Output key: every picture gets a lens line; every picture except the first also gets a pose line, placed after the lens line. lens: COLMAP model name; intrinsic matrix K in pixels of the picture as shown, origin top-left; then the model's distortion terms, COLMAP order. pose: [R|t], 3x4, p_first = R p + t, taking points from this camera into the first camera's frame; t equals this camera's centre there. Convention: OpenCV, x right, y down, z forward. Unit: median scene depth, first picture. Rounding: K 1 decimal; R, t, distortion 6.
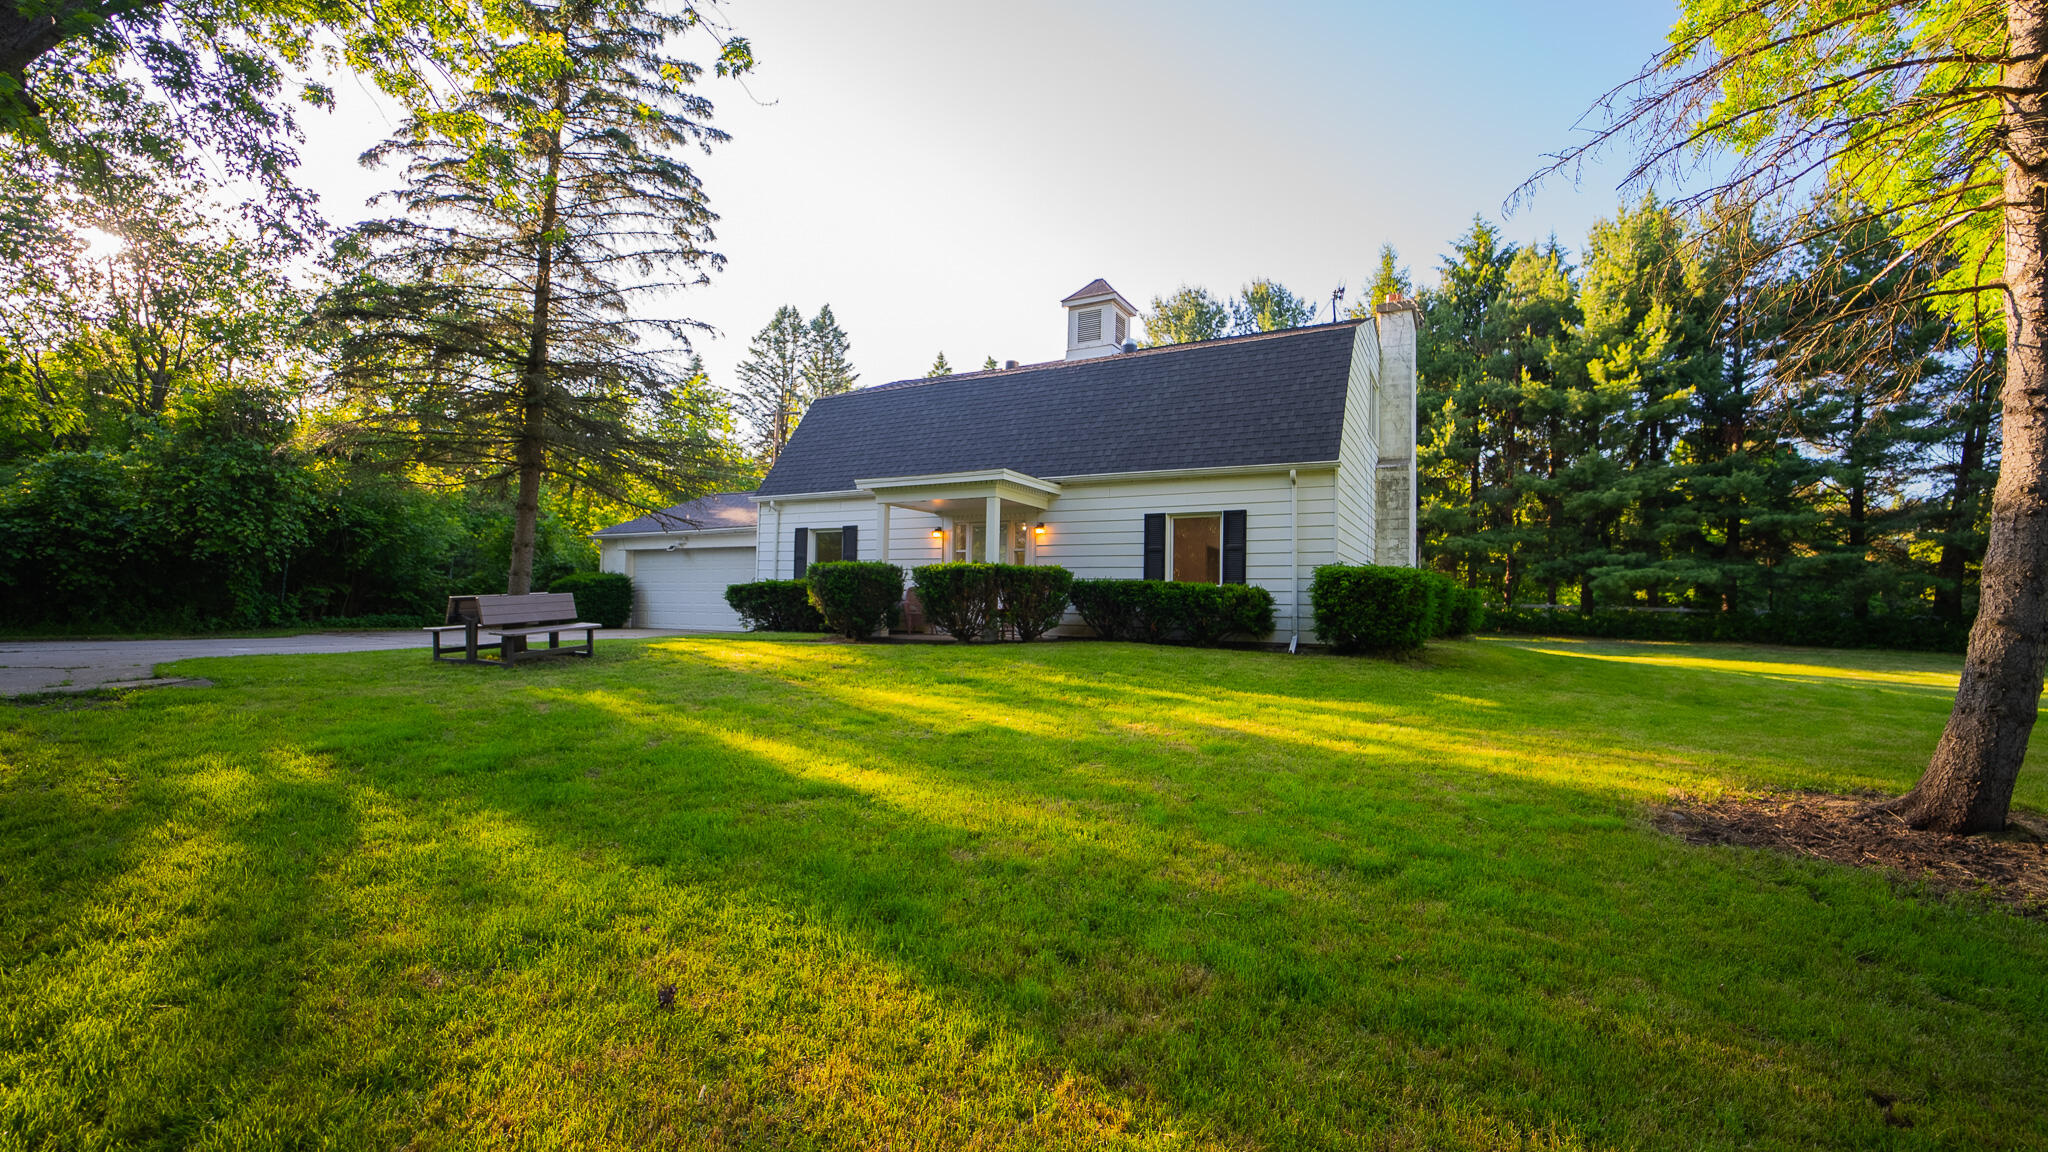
lens RADIAL K [[850.0, 0, 1033.2], [0, 850.0, 589.5], [0, 0, 1]] dist [-0.018855, 0.002328]
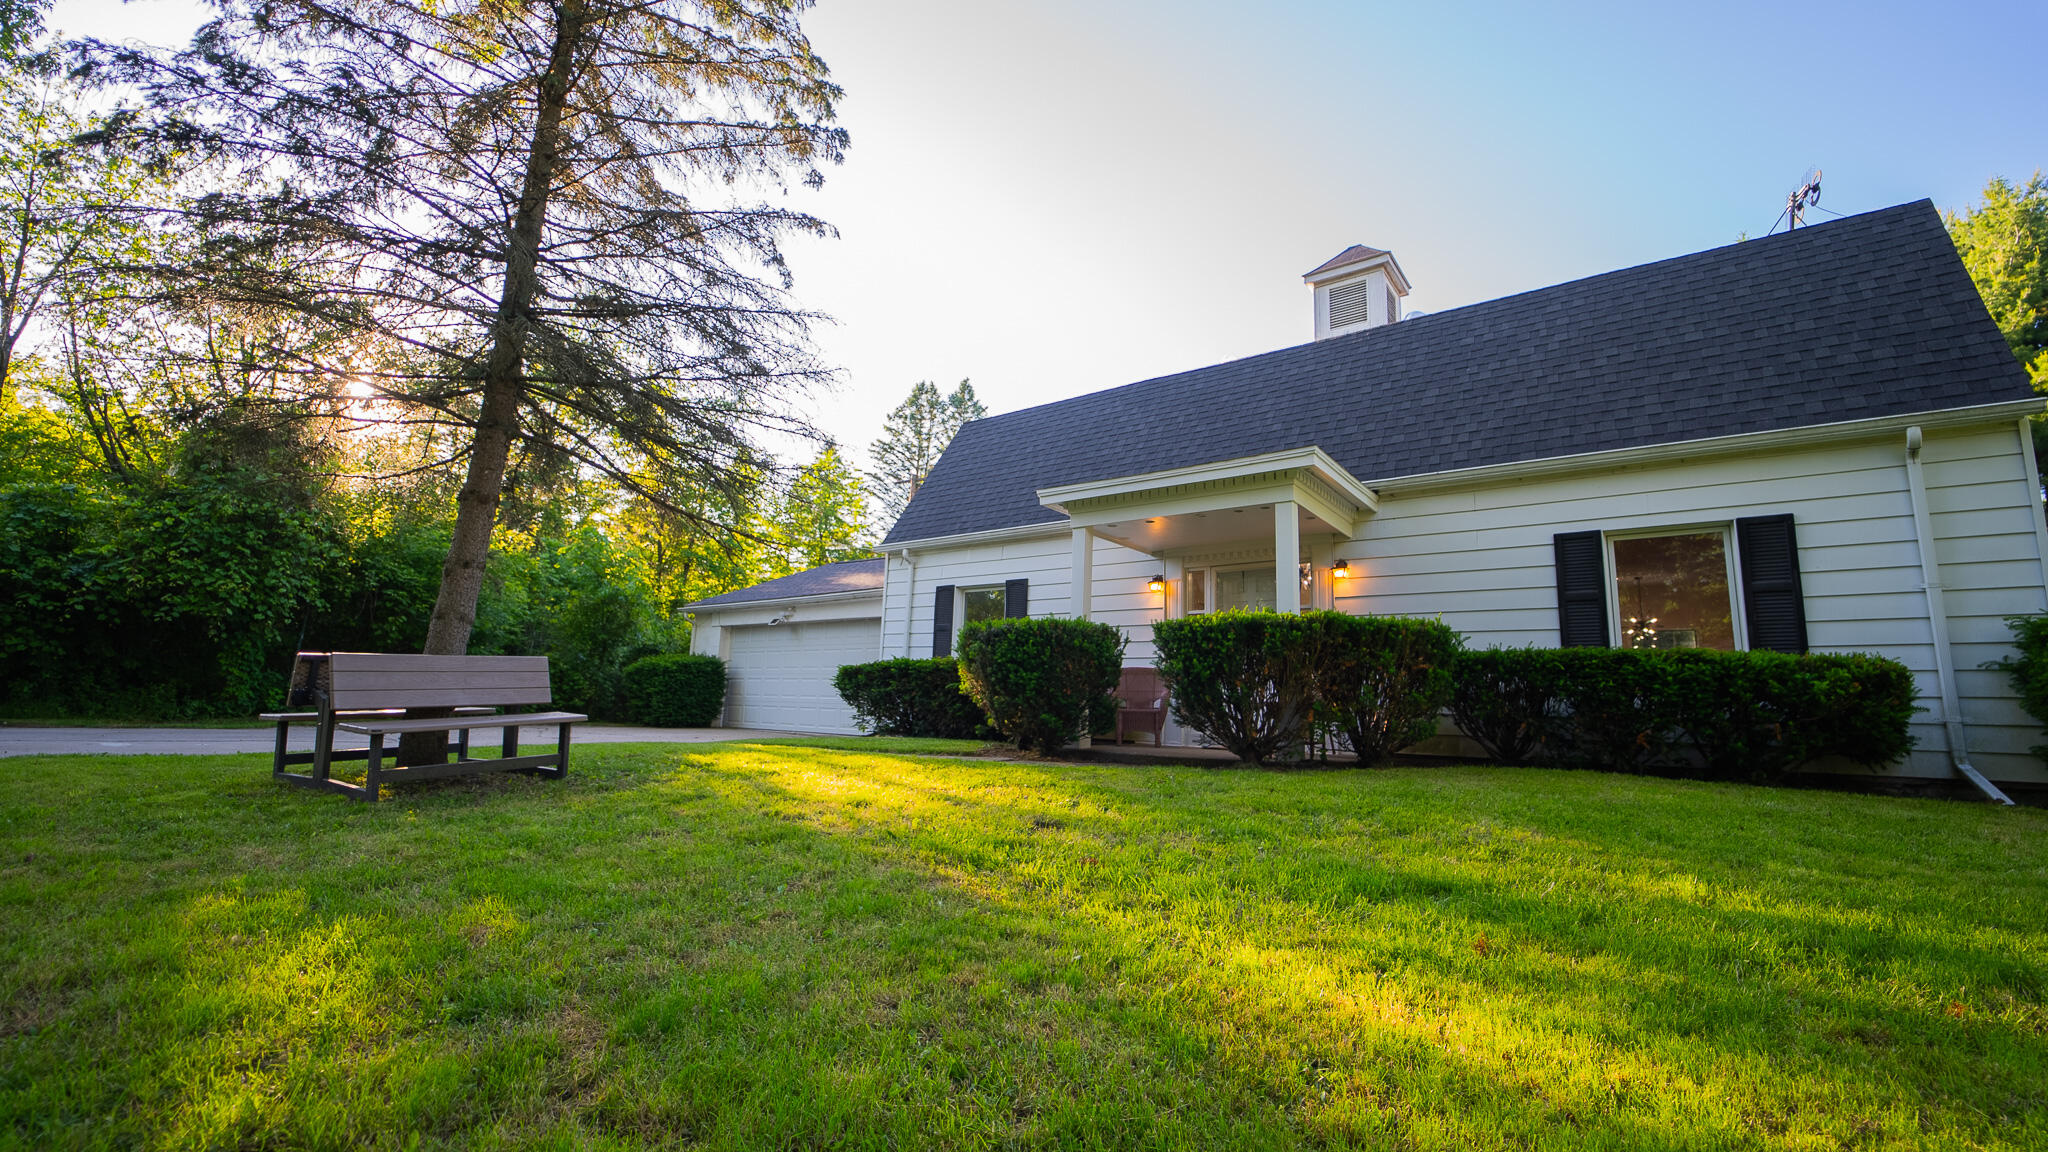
lens RADIAL K [[850.0, 0, 1016.9], [0, 850.0, 575.2], [0, 0, 1]] dist [-0.018855, 0.002328]
pose [[0.986819, -0.010004, -0.161520, -0.112688], [-0.013088, 0.989884, -0.141272, 0.018109], [0.161300, 0.141524, 0.976705, 0.360877]]
